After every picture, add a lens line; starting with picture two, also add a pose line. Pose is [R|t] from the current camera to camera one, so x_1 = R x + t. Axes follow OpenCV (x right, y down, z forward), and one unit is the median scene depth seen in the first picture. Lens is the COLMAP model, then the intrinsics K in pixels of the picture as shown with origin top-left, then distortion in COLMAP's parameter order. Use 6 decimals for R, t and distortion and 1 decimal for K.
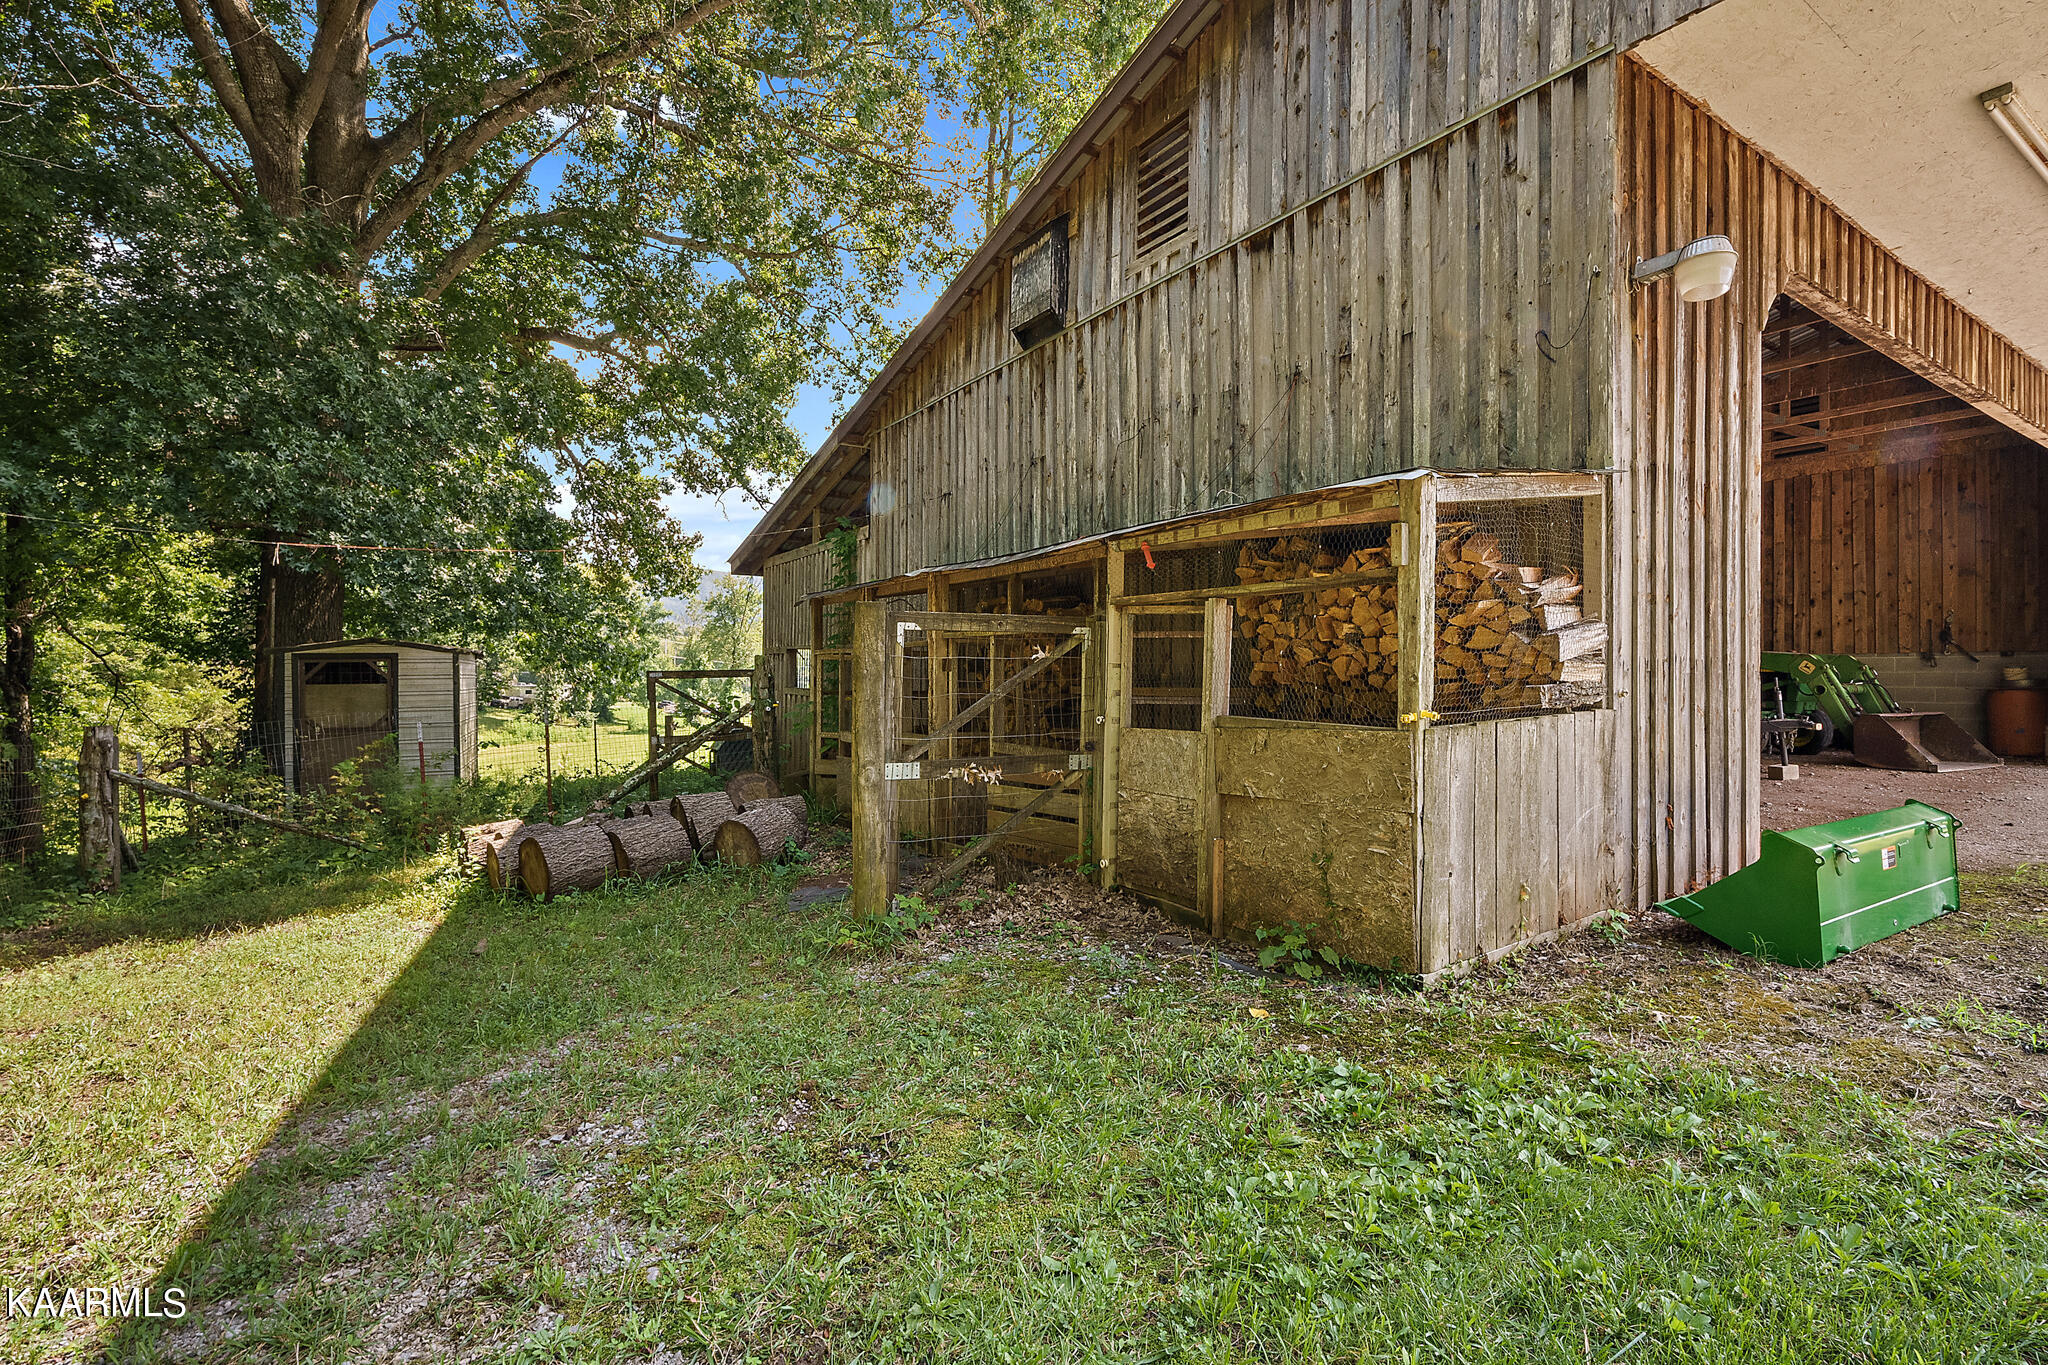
lens RADIAL K [[905.7, 0, 1023.2], [0, 905.7, 703.4], [0, 0, 1]] dist [-0.000377, -0.000209]
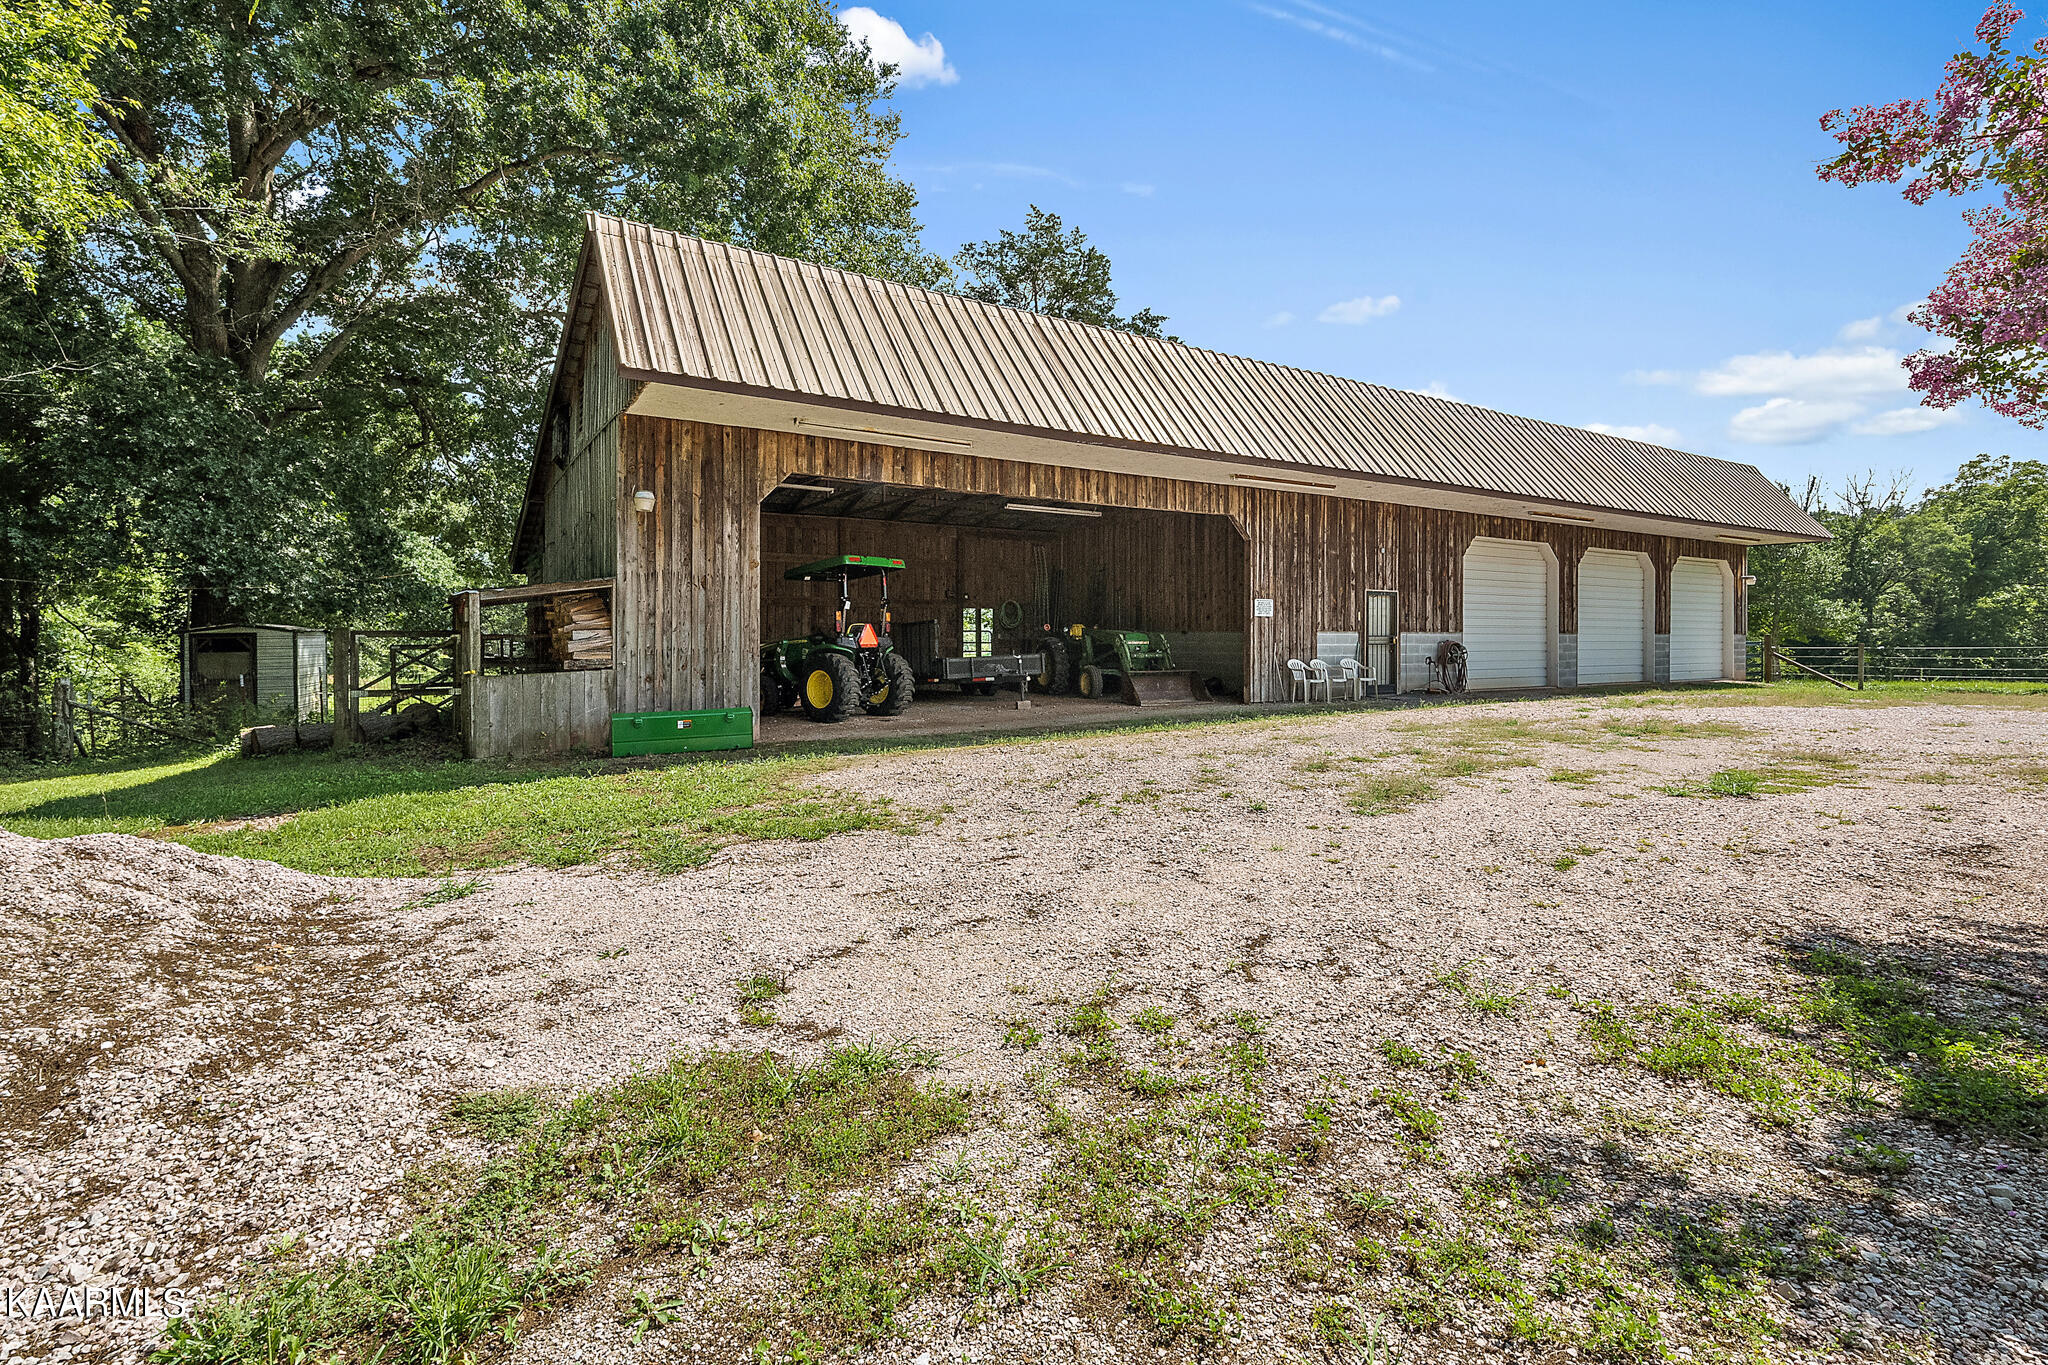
lens RADIAL K [[930.8, 0, 1019.1], [0, 930.8, 656.4], [0, 0, 1]] dist [-0.000828, -0.000494]
pose [[0.999738, 0.001802, -0.022808, 0.698319], [-0.001928, 0.999983, -0.005513, -0.007267], [0.022798, 0.005555, 0.999725, -0.613250]]
